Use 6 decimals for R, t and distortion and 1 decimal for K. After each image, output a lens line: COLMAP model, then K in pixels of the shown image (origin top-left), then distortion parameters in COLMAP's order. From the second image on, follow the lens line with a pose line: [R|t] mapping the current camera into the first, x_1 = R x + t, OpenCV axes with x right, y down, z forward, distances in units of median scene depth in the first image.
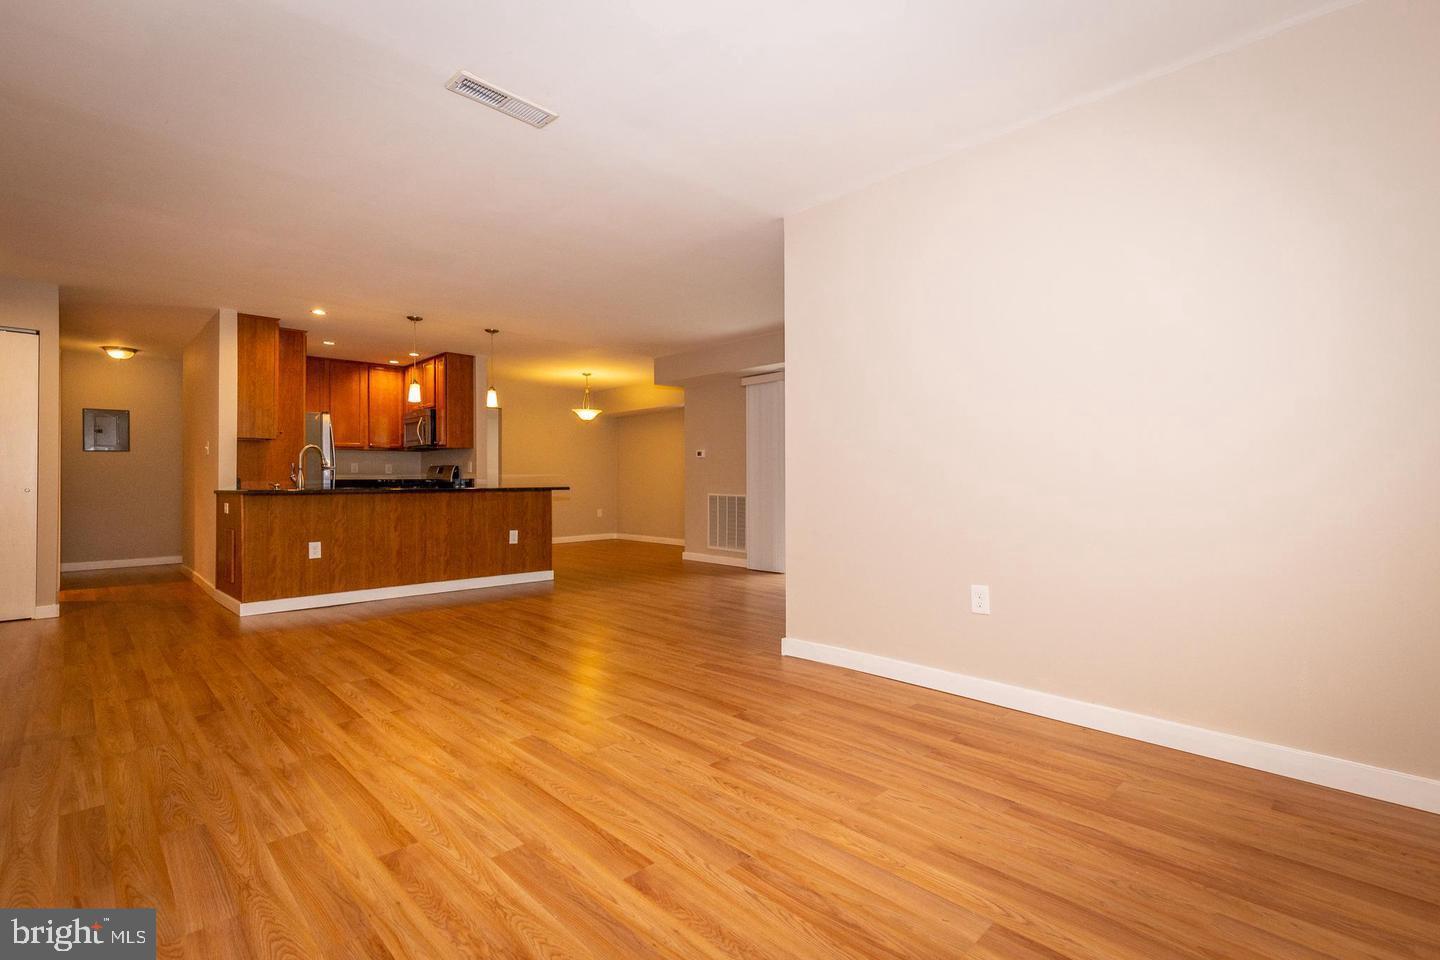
lens RADIAL K [[679.4, 0, 747.4], [0, 679.4, 481.3], [0, 0, 1]] dist [-0.000382, -0.000569]
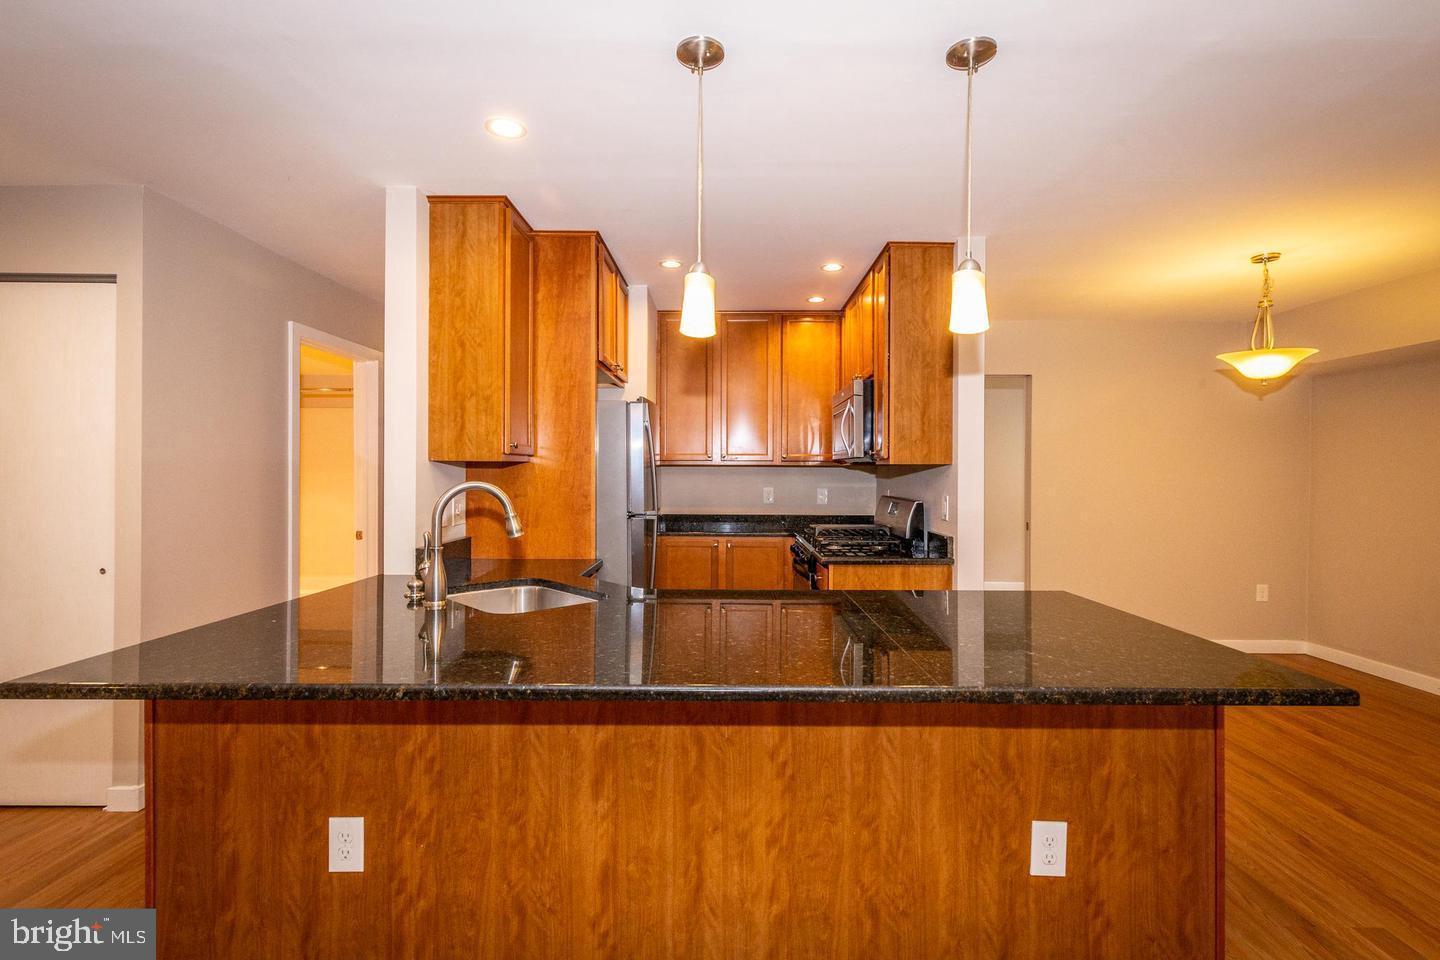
lens RADIAL K [[671.4, 0, 713.8], [0, 671.4, 471.8], [0, 0, 1]] dist [0.007118, 0.000292]
pose [[0.693048, 0.006709, -0.720860, -0.272213], [-0.007571, 0.999969, 0.002029, -0.057482], [0.720852, 0.004052, 0.693078, 0.799076]]
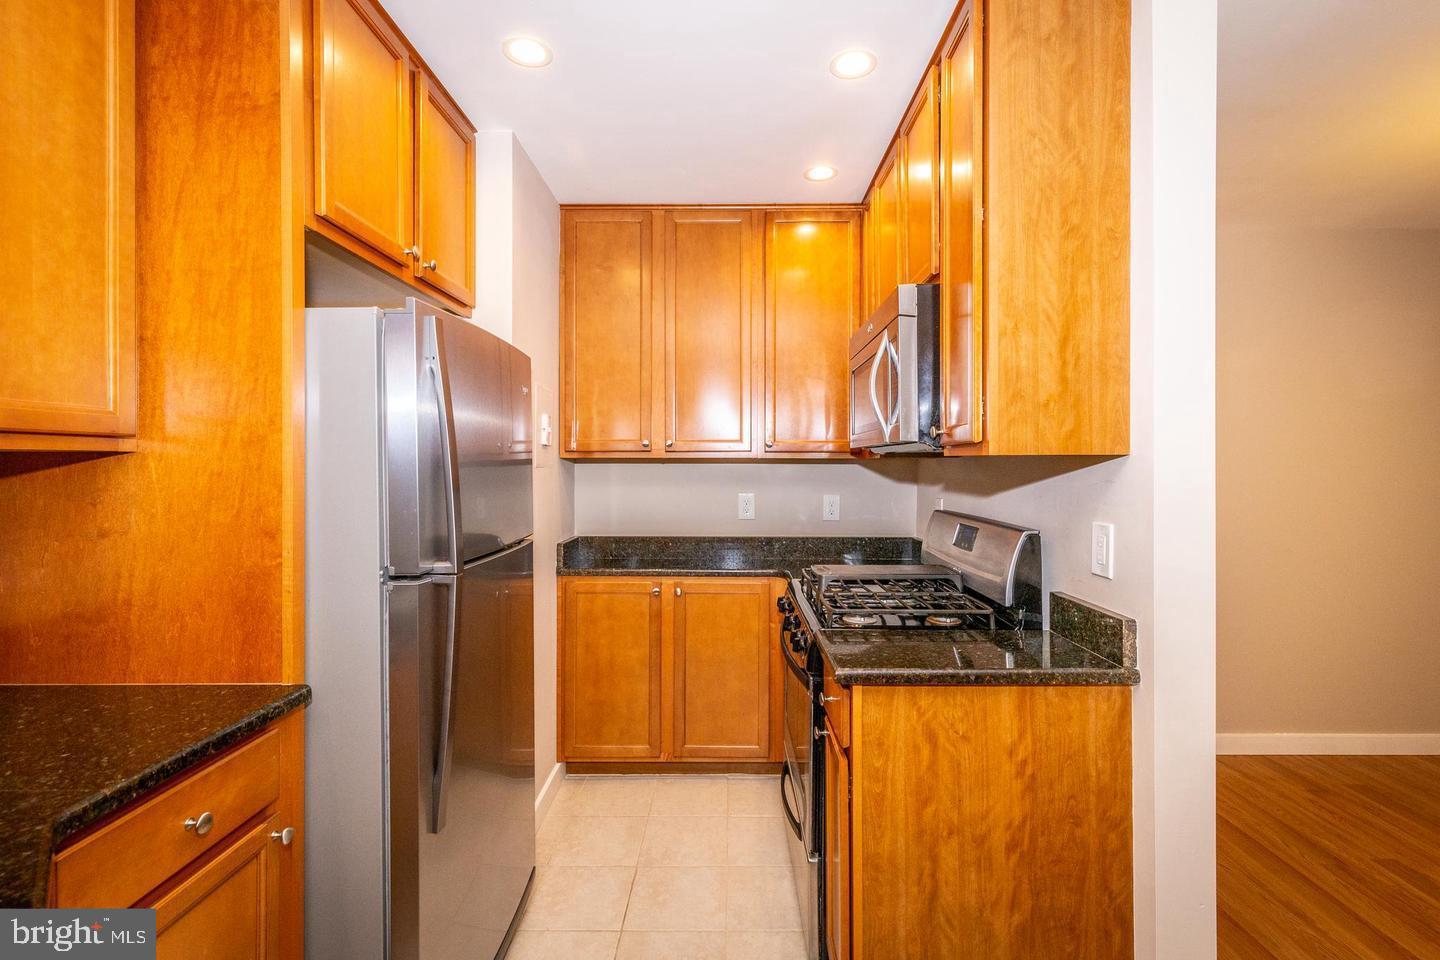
lens RADIAL K [[650.5, 0, 727.1], [0, 650.5, 465.2], [0, 0, 1]] dist [0.003605, -0.000249]
pose [[0.699428, 0.004628, -0.714688, -0.464841], [-0.004521, 0.999988, 0.002050, -0.060158], [0.714688, 0.001797, 0.699441, 1.048924]]
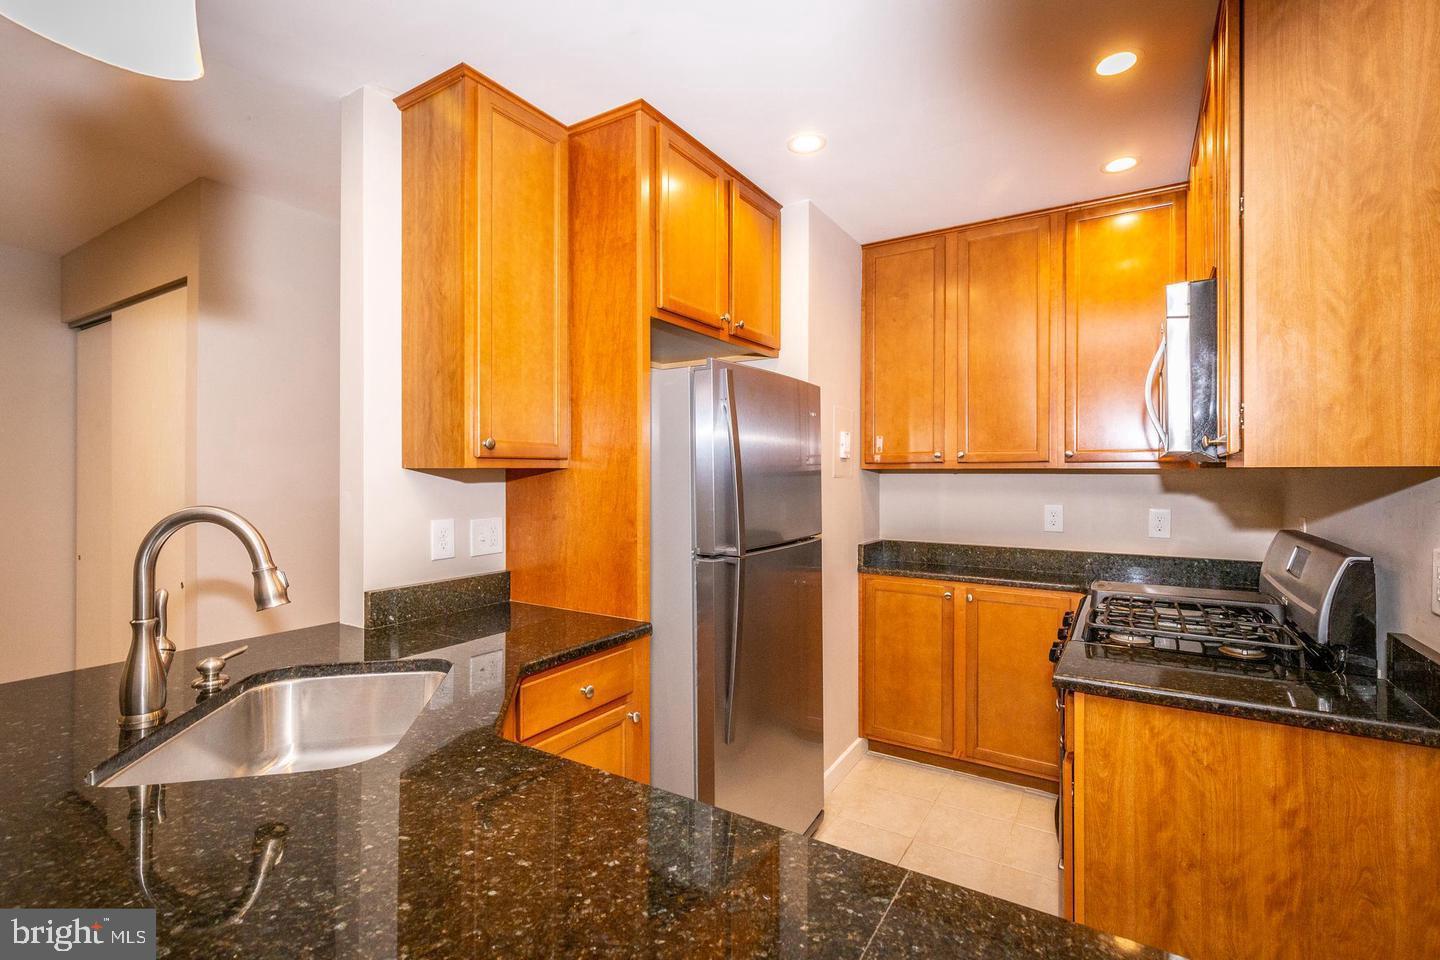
lens RADIAL K [[647.7, 0, 722.0], [0, 647.7, 472.6], [0, 0, 1]] dist [-0.000836, -0.000692]
pose [[0.213283, 0.003628, -0.976984, -0.394879], [-0.002762, 0.999991, 0.003110, -0.062182], [0.976987, 0.002035, 0.213291, 1.066342]]
